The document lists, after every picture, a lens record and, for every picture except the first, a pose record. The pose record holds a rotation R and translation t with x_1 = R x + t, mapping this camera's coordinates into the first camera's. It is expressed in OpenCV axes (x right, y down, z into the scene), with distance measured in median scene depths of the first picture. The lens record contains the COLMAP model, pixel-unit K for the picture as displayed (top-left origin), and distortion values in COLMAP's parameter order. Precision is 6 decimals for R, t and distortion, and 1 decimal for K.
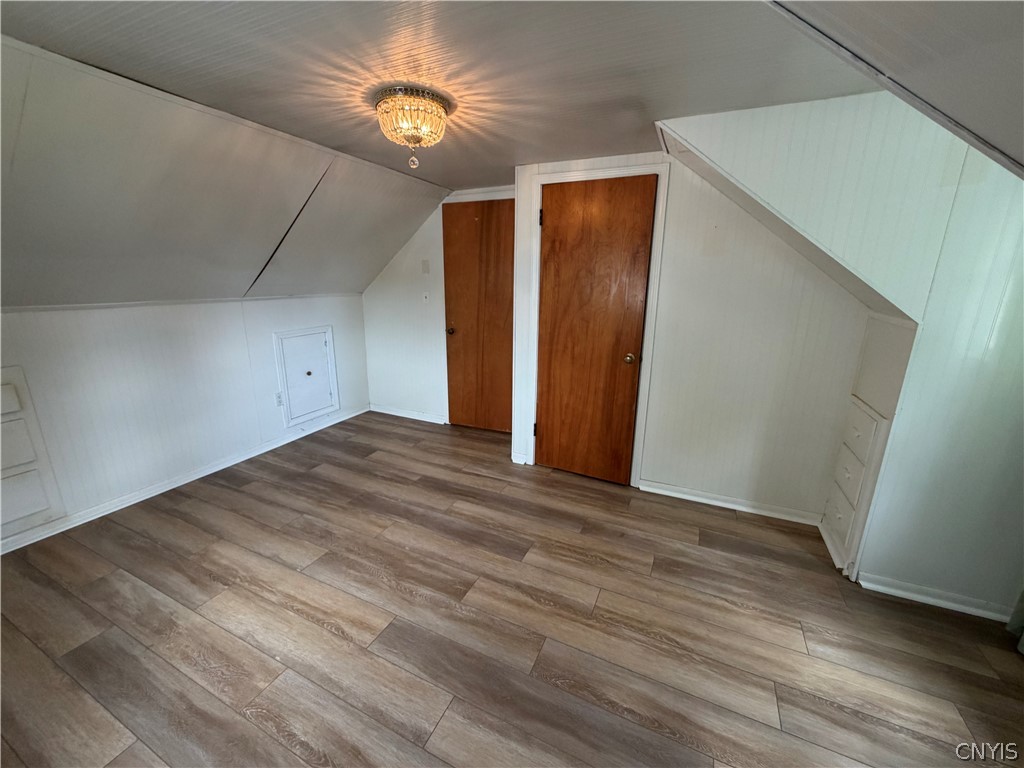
lens RADIAL K [[405.9, 0, 509.7], [0, 405.9, 380.9], [0, 0, 1]] dist [-0.001675, 0.000176]
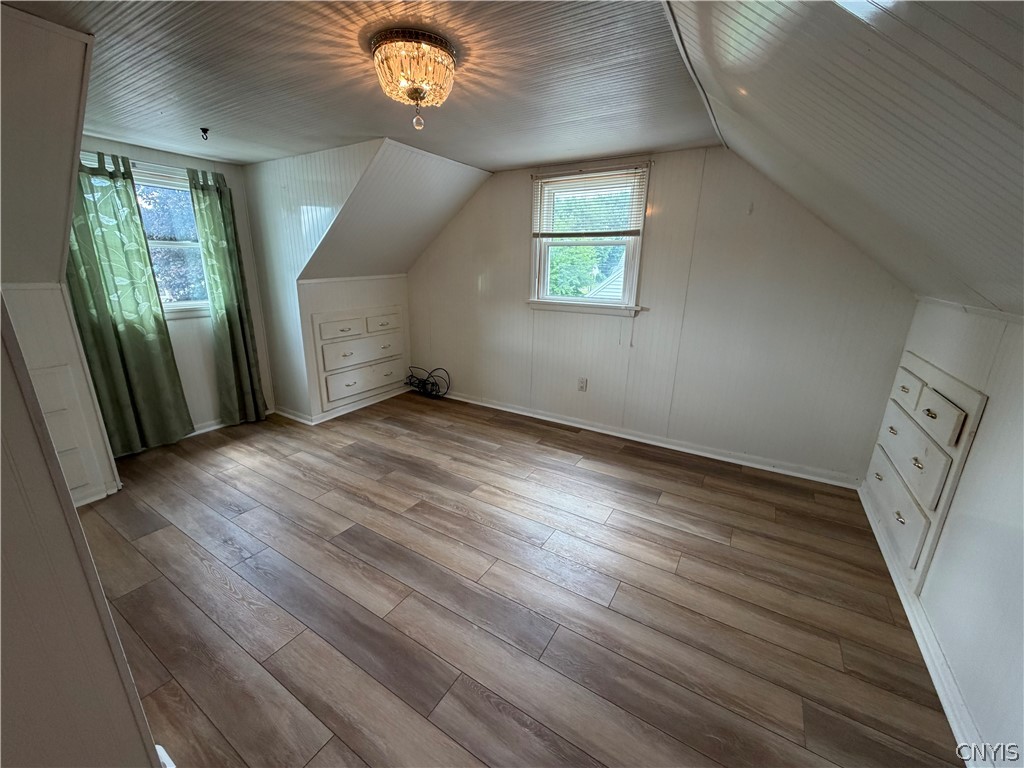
lens RADIAL K [[405.9, 0, 510.6], [0, 405.9, 383.0], [0, 0, 1]] dist [-0.001675, 0.000176]
pose [[-0.993902, -0.053976, 0.096157, -0.502571], [0.002519, 0.860672, 0.509154, -0.458881], [-0.110242, 0.506292, -0.855287, 1.845712]]
